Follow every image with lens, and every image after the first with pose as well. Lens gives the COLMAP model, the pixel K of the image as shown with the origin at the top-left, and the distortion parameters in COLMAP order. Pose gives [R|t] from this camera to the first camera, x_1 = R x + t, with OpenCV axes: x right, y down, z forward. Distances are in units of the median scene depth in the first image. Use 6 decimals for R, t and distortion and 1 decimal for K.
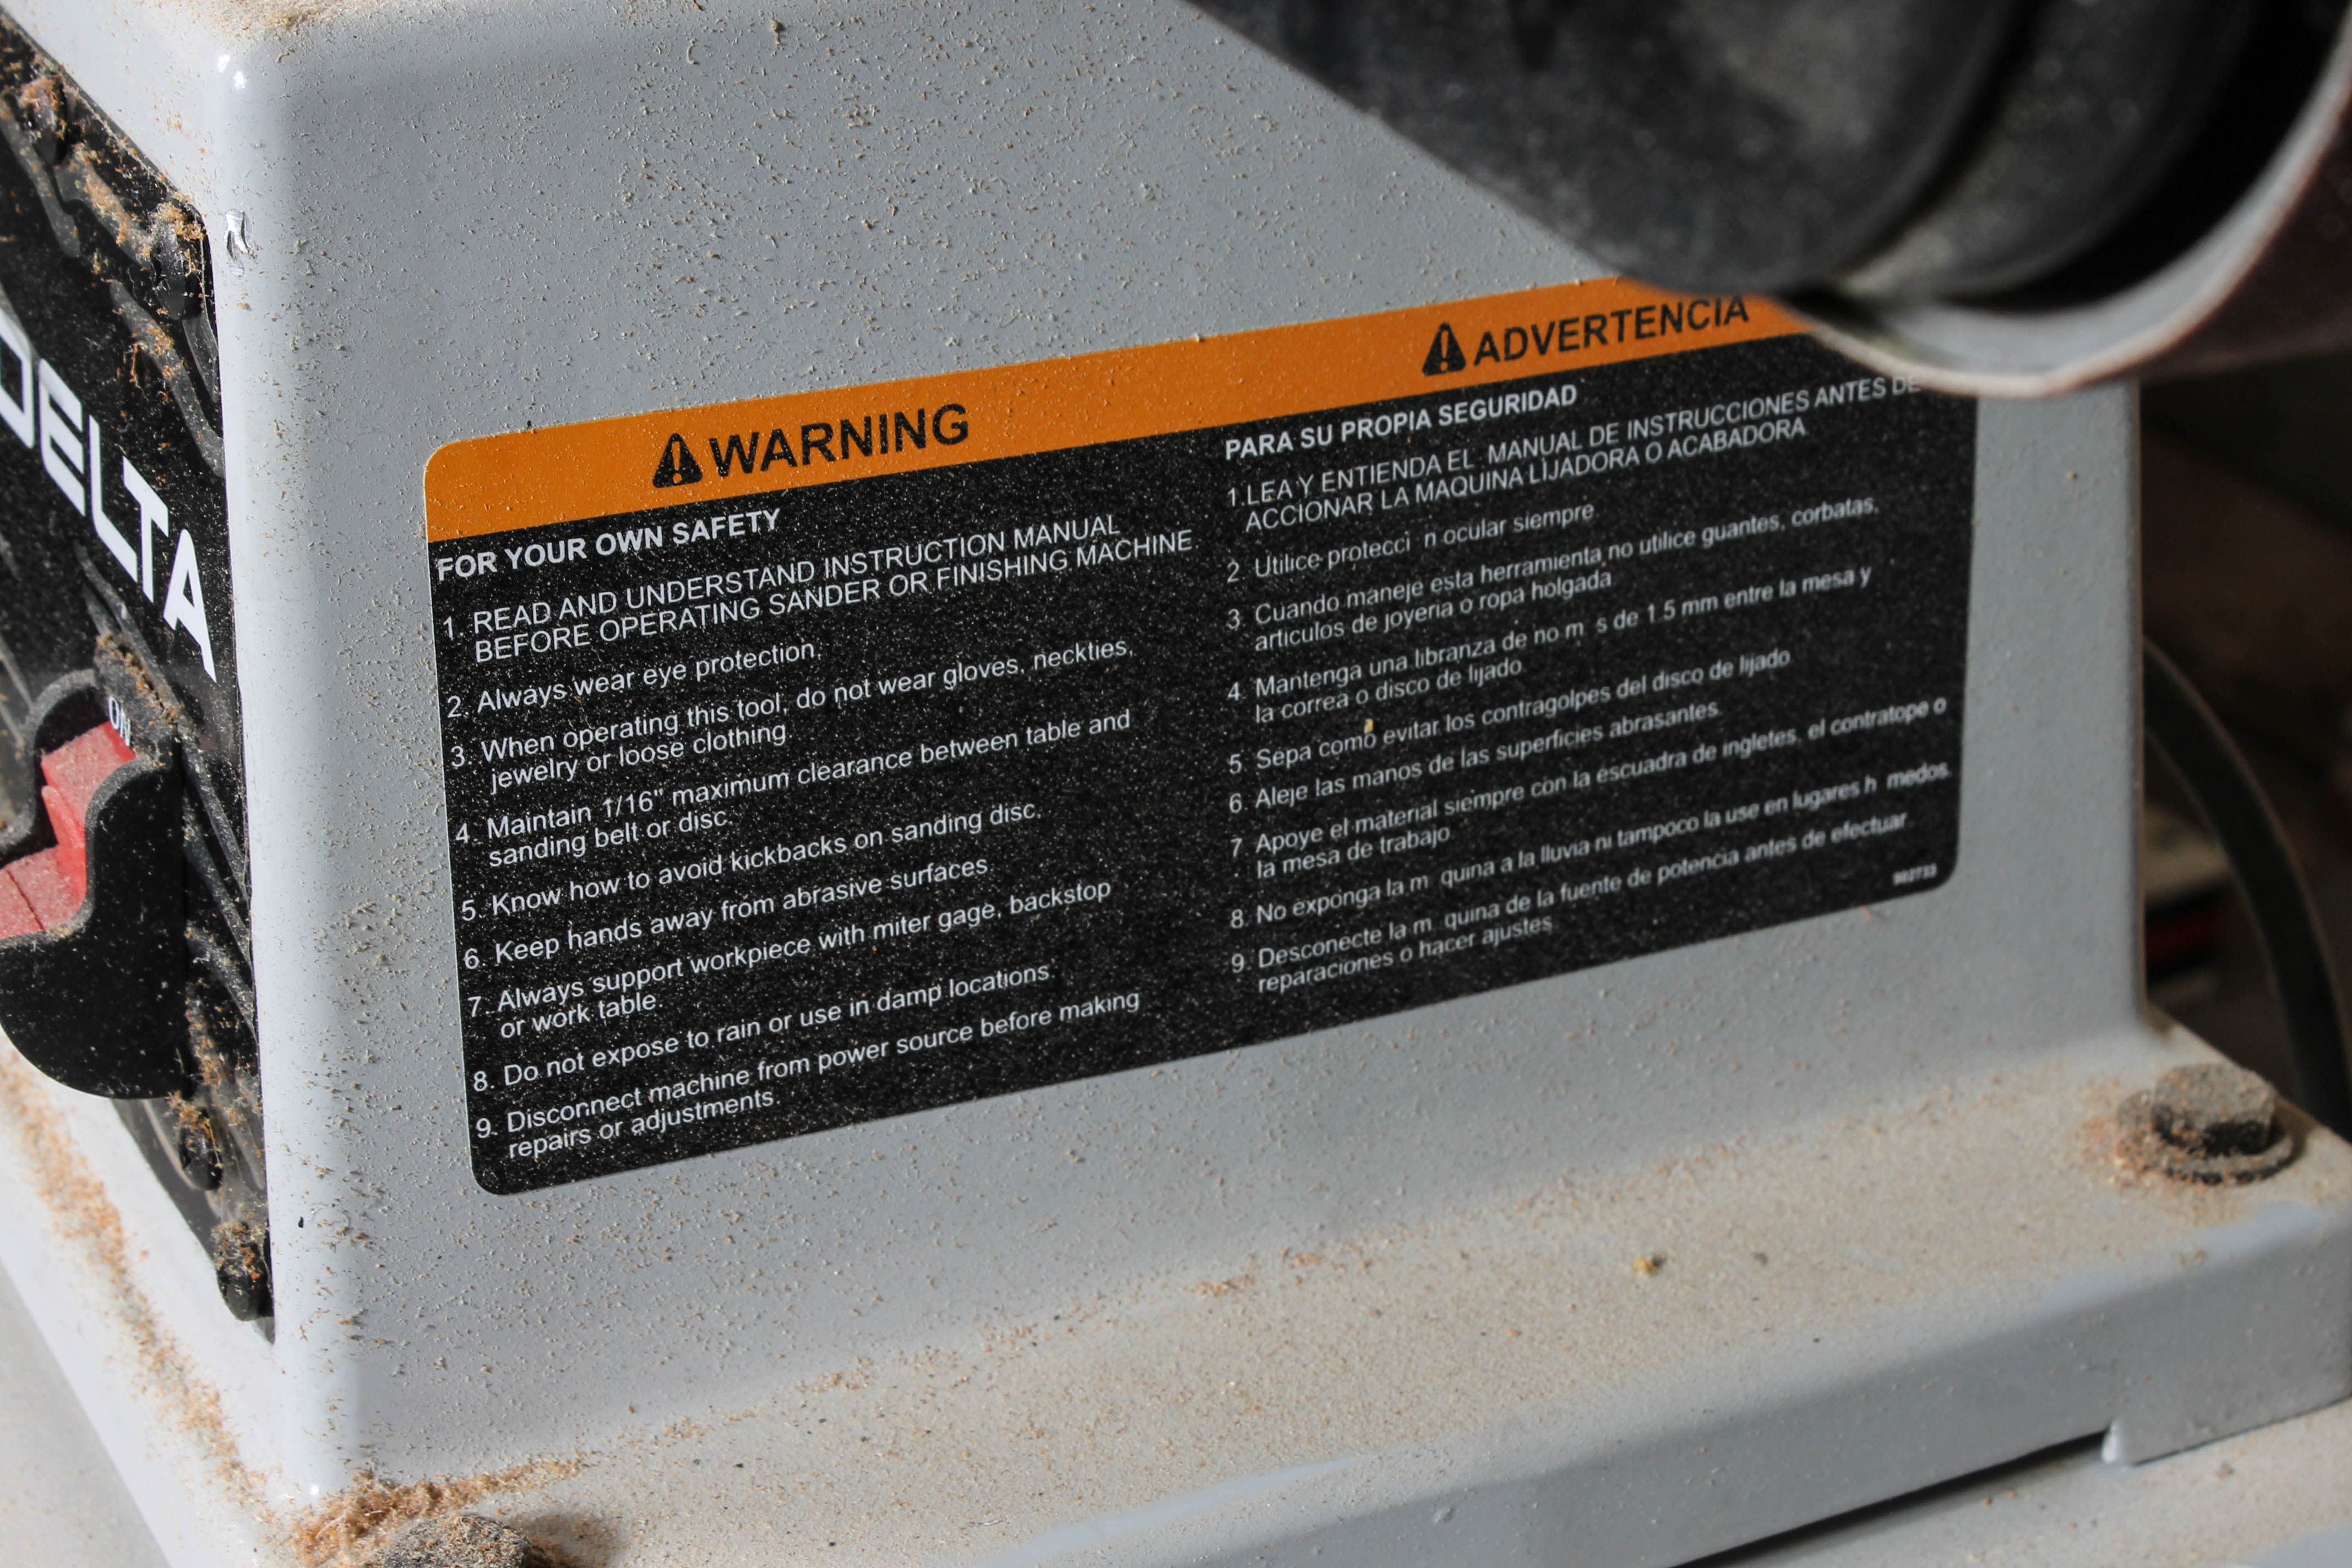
lens RADIAL K [[4849.1, 0, 1176.0], [0, 4849.1, 784.0], [0, 0, 1]] dist [0.029017, 0.067075]
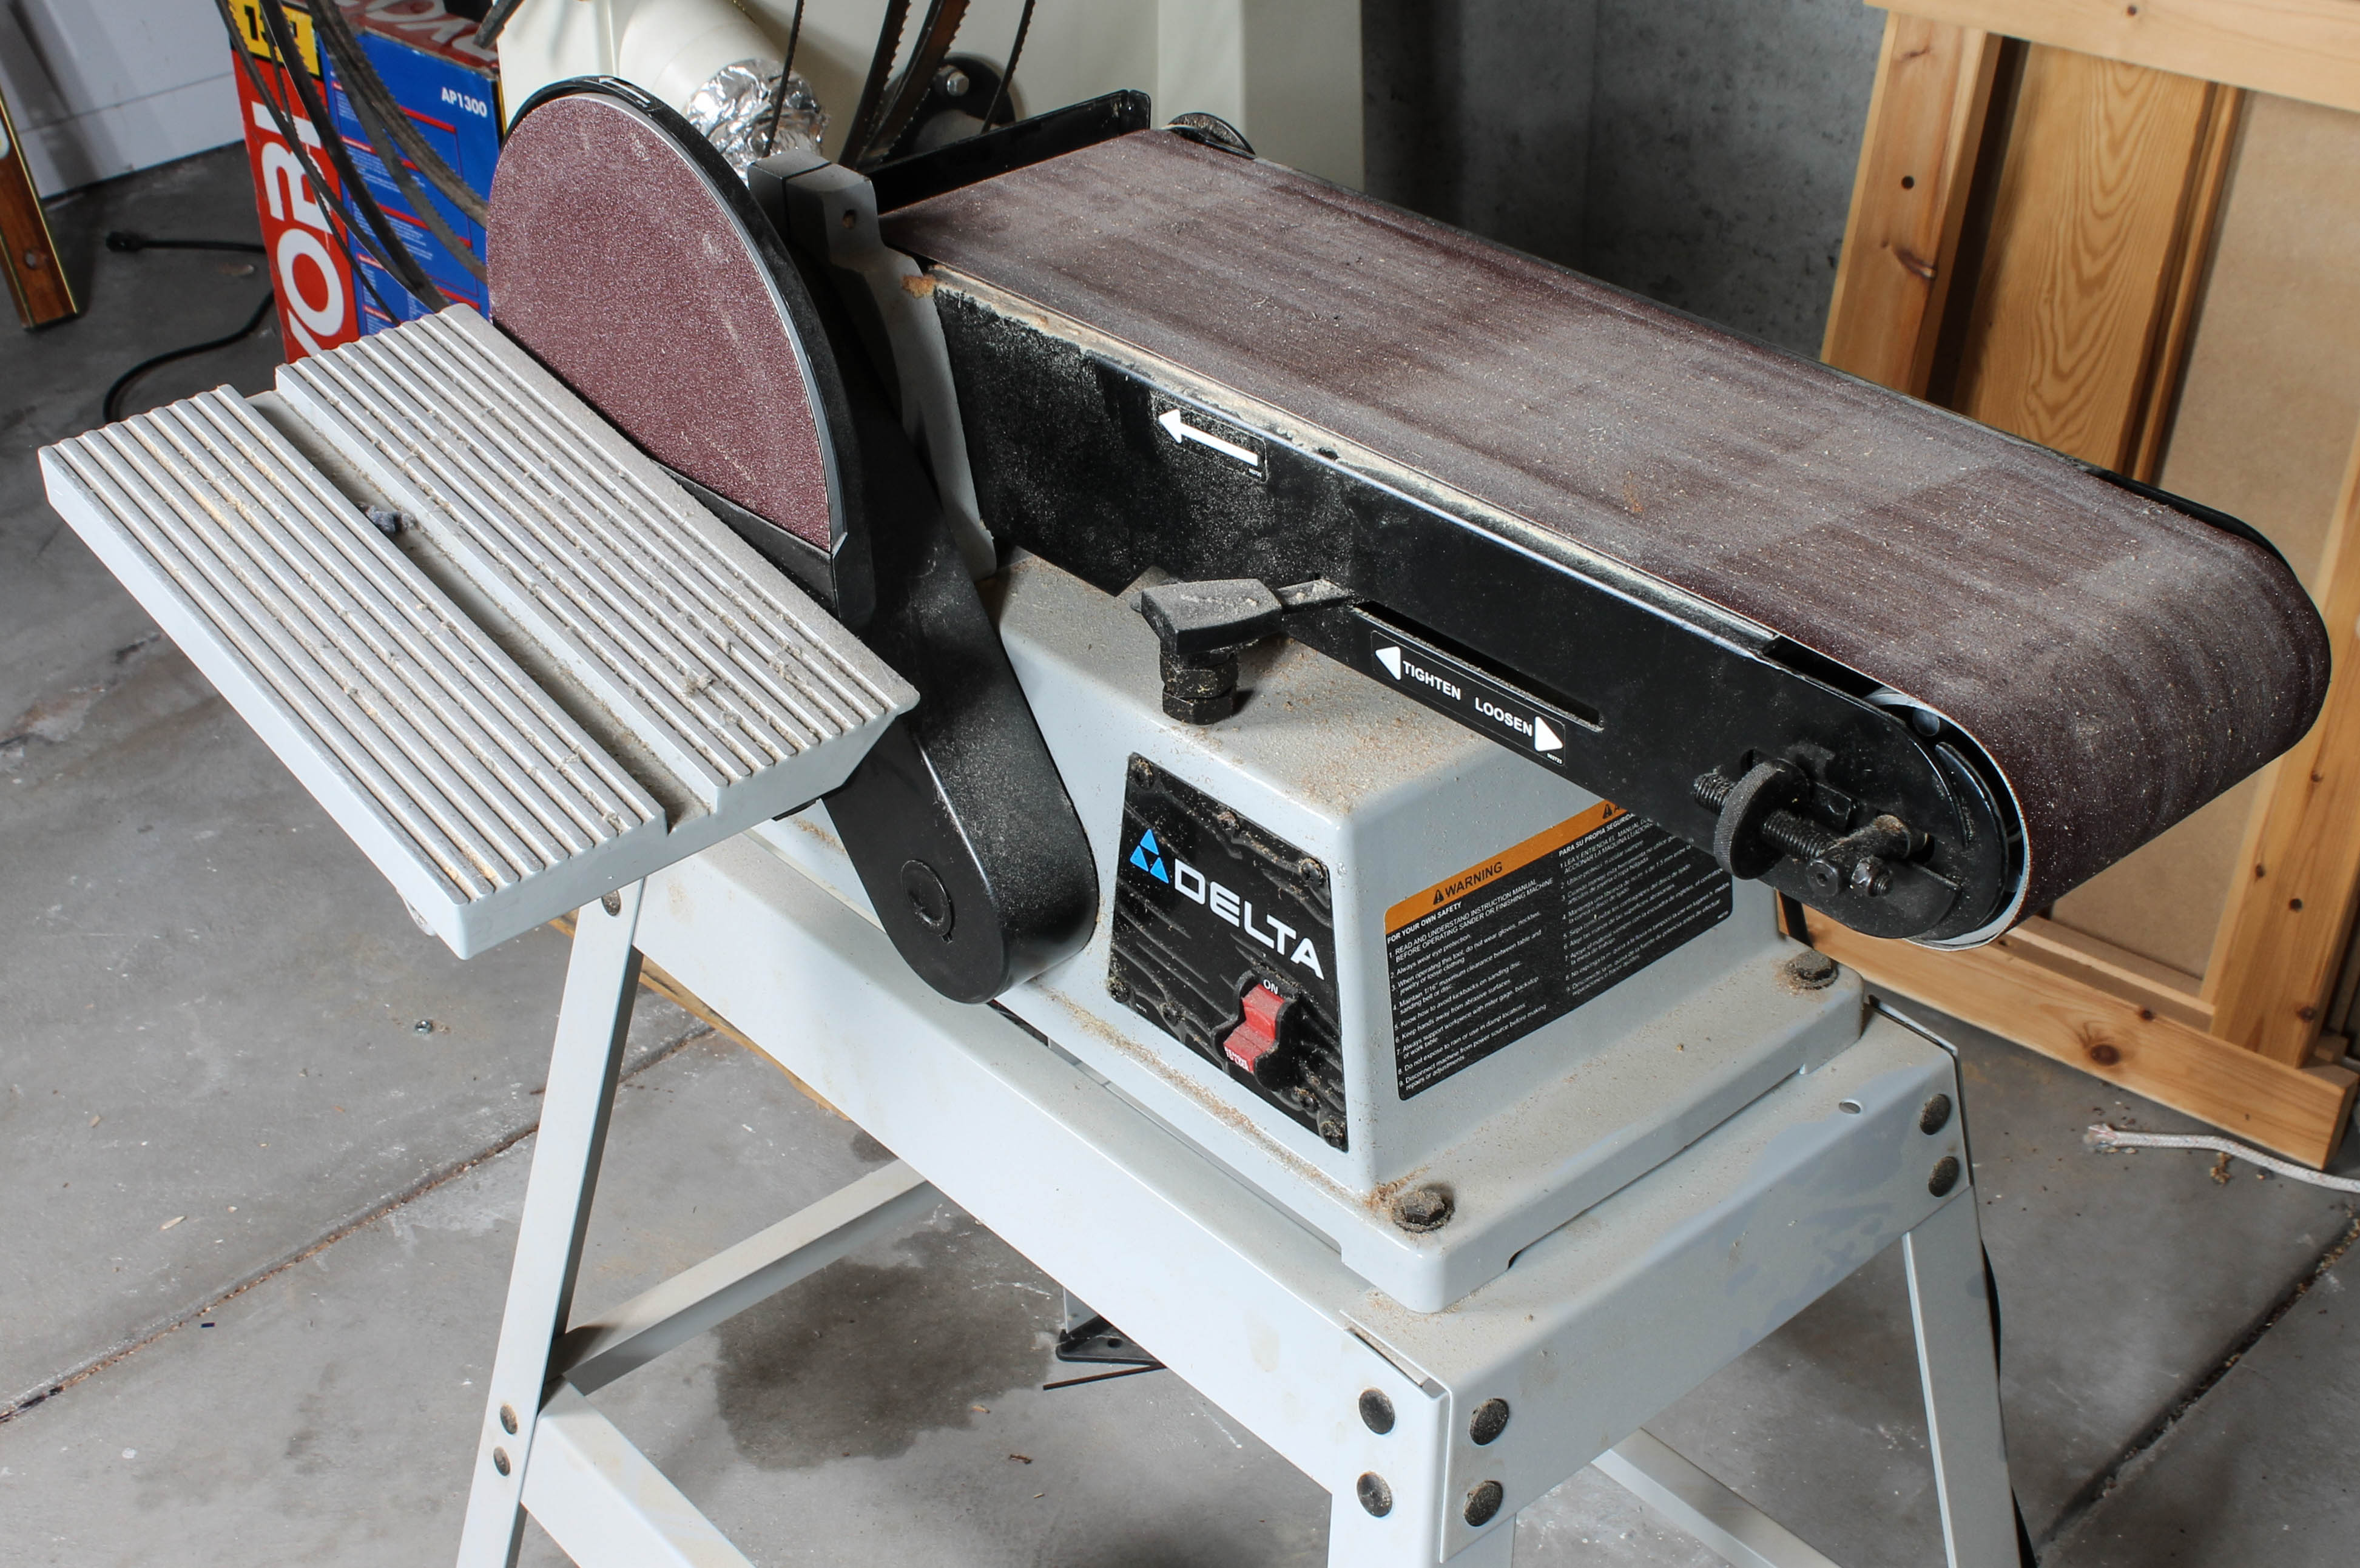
lens RADIAL K [[2906.2, 0, 1180.0], [0, 2906.2, 784.0], [0, 0, 1]] dist [-0.038683, -0.006815]
pose [[0.972474, -0.169945, 0.159416, -0.594313], [0.154907, 0.982595, 0.102523, -0.383576], [-0.174065, -0.075006, 0.981874, -1.034769]]
